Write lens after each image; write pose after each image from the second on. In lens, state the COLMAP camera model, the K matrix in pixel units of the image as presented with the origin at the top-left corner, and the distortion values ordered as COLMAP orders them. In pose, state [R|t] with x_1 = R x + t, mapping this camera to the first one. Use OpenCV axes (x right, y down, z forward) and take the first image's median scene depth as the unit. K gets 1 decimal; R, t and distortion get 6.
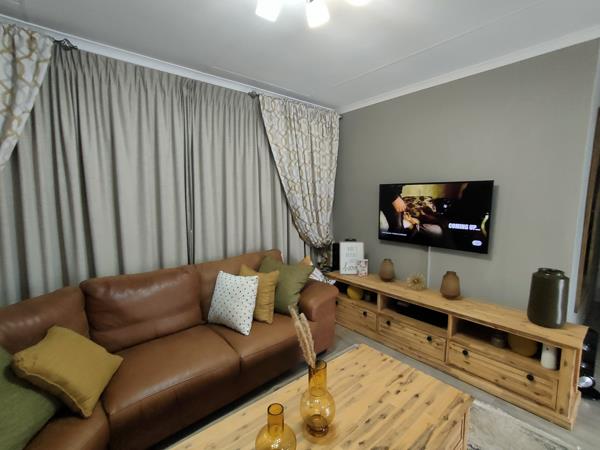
lens RADIAL K [[278.1, 0, 293.2], [0, 278.1, 228.3], [0, 0, 1]] dist [0.000987, 0.000088]
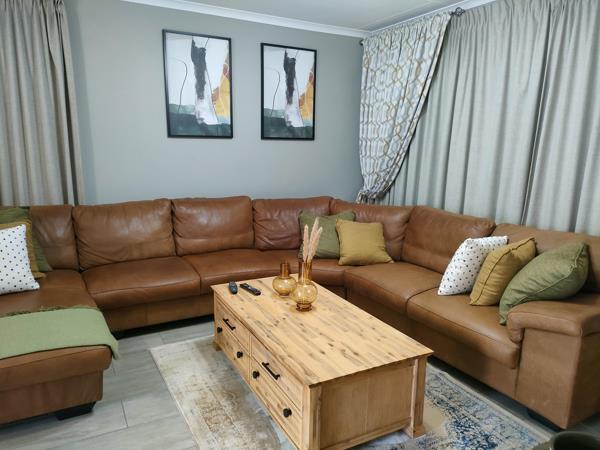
lens RADIAL K [[429.9, 0, 300.0], [0, 429.9, 225.0], [0, 0, 1]] dist [0.043088, 0.000957]
pose [[-0.199785, 0.184763, -0.962262, 1.645485], [-0.125659, 0.969120, 0.212169, -0.100791], [0.971749, 0.163306, -0.170398, 1.024847]]
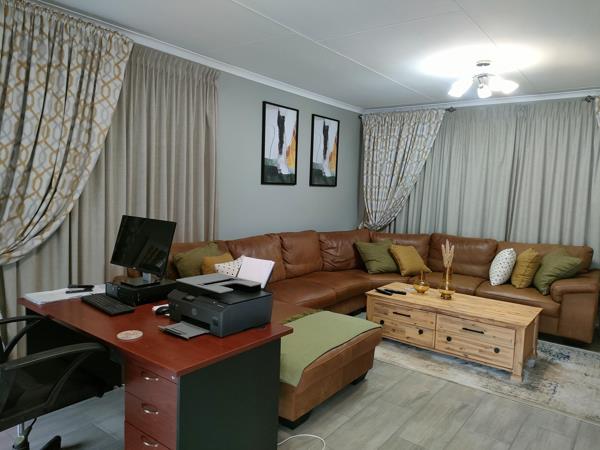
lens RADIAL K [[429.9, 0, 300.0], [0, 429.9, 225.0], [0, 0, 1]] dist [0.043088, 0.000957]
pose [[0.218468, 0.099462, -0.970762, 2.413117], [-0.146362, 0.986879, 0.068174, 0.083319], [0.964806, 0.127189, 0.230159, -0.728041]]
